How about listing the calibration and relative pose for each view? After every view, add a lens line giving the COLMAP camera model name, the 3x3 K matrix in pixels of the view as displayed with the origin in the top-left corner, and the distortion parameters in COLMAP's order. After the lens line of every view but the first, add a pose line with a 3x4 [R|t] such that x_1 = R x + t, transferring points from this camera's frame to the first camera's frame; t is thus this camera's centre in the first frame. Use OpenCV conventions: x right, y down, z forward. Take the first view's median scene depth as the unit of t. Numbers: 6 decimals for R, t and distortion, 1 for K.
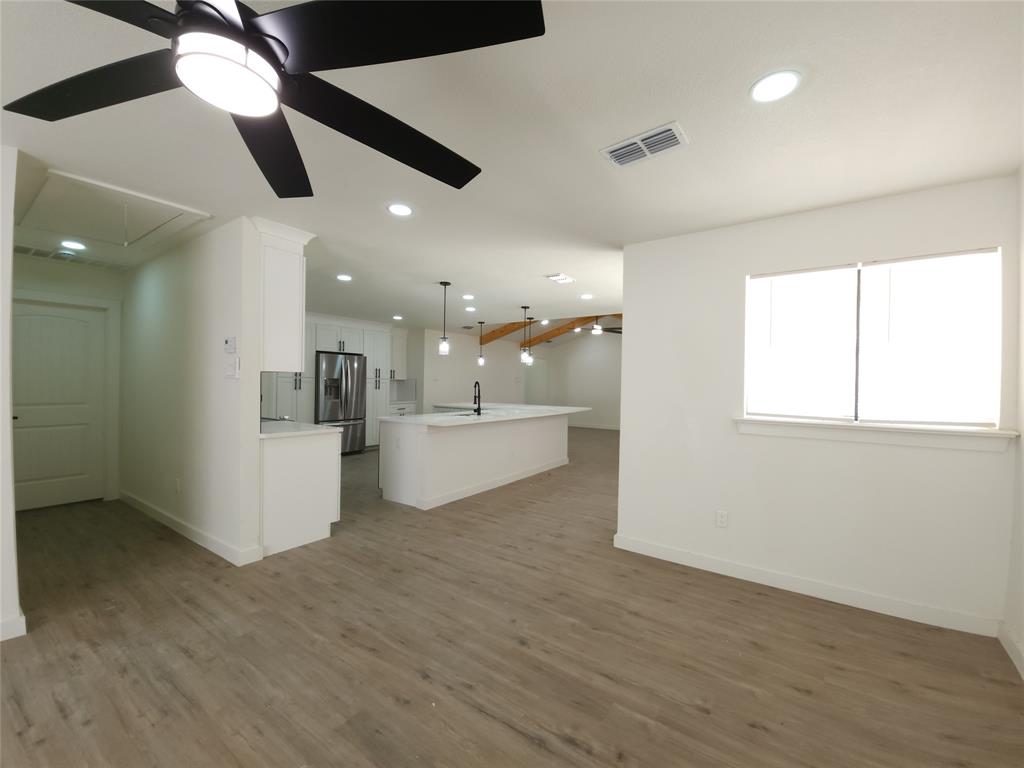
lens RADIAL K [[414.1, 0, 511.9], [0, 414.1, 383.9], [0, 0, 1]] dist [0.013449, -0.009148]
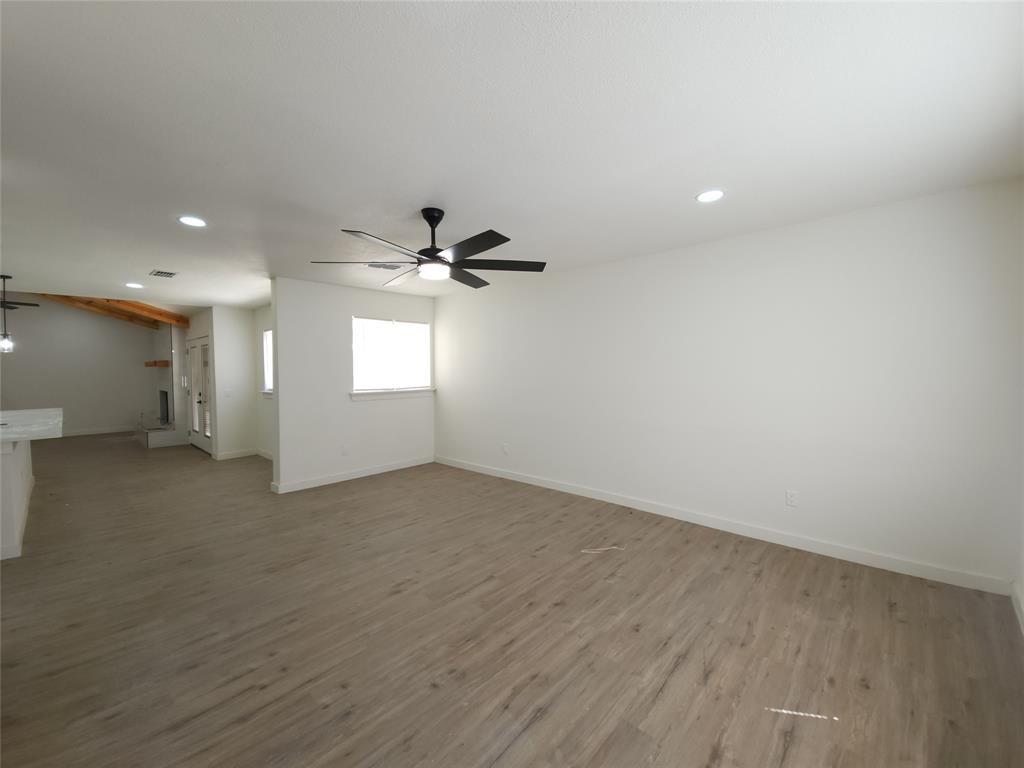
lens RADIAL K [[414.1, 0, 511.0], [0, 414.1, 385.7], [0, 0, 1]] dist [0.013449, -0.009148]
pose [[0.145181, -0.056607, 0.987785, -0.846925], [0.016184, 0.998364, 0.054834, -0.028584], [-0.989273, 0.008026, 0.145859, 0.021626]]
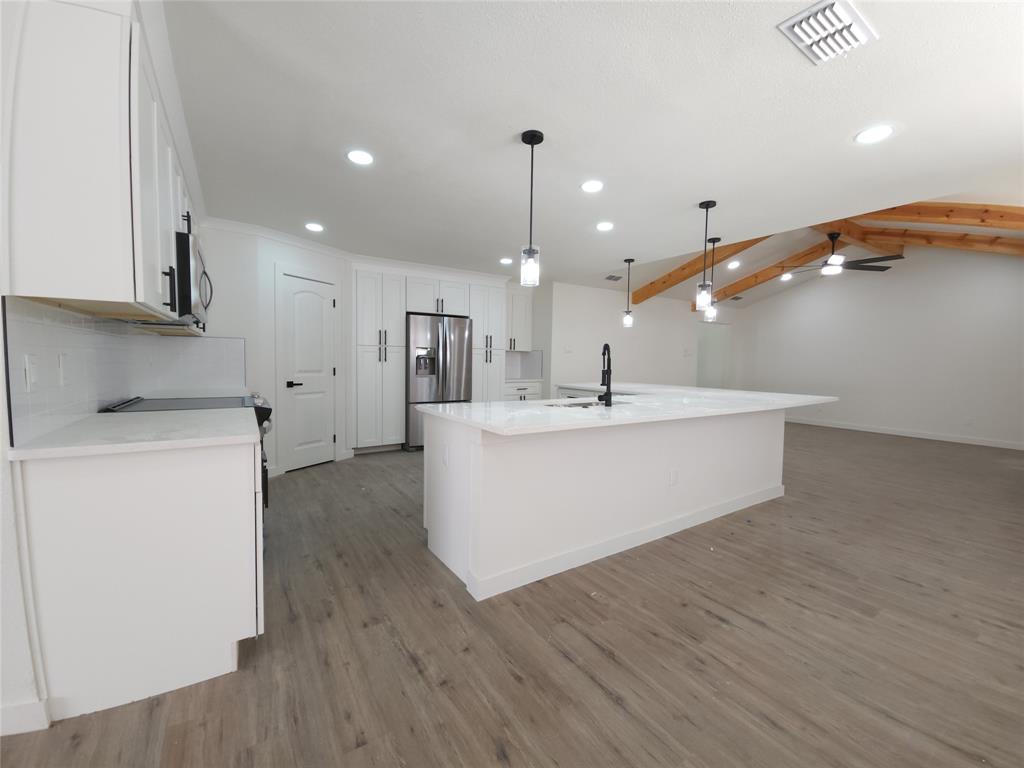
lens RADIAL K [[414.1, 0, 511.4], [0, 414.1, 383.4], [0, 0, 1]] dist [0.013449, -0.009148]
pose [[0.926737, 0.021744, -0.375082, 0.006374], [-0.003186, 0.998743, 0.050028, 0.025500], [0.375698, -0.045168, 0.925641, 0.614004]]
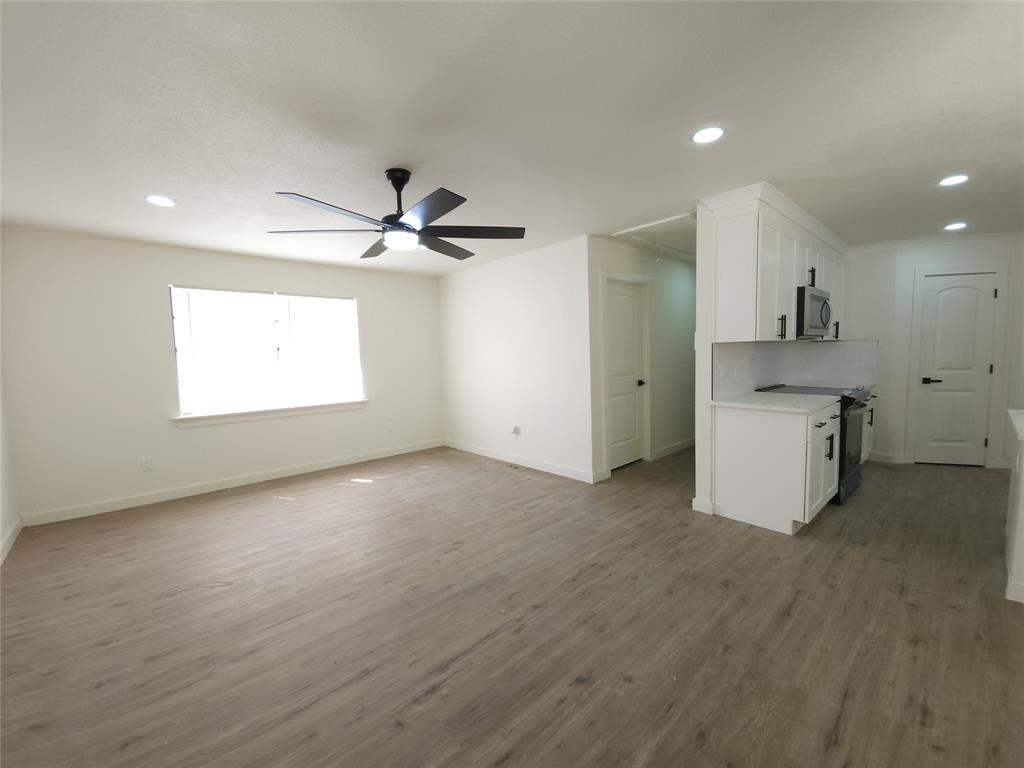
lens RADIAL K [[414.1, 0, 514.1], [0, 414.1, 381.6], [0, 0, 1]] dist [0.013449, -0.009148]
pose [[-0.224512, 0.062127, -0.972489, 0.424862], [0.019677, 0.998051, 0.059217, -0.002882], [0.974273, -0.005841, -0.225297, 0.561444]]
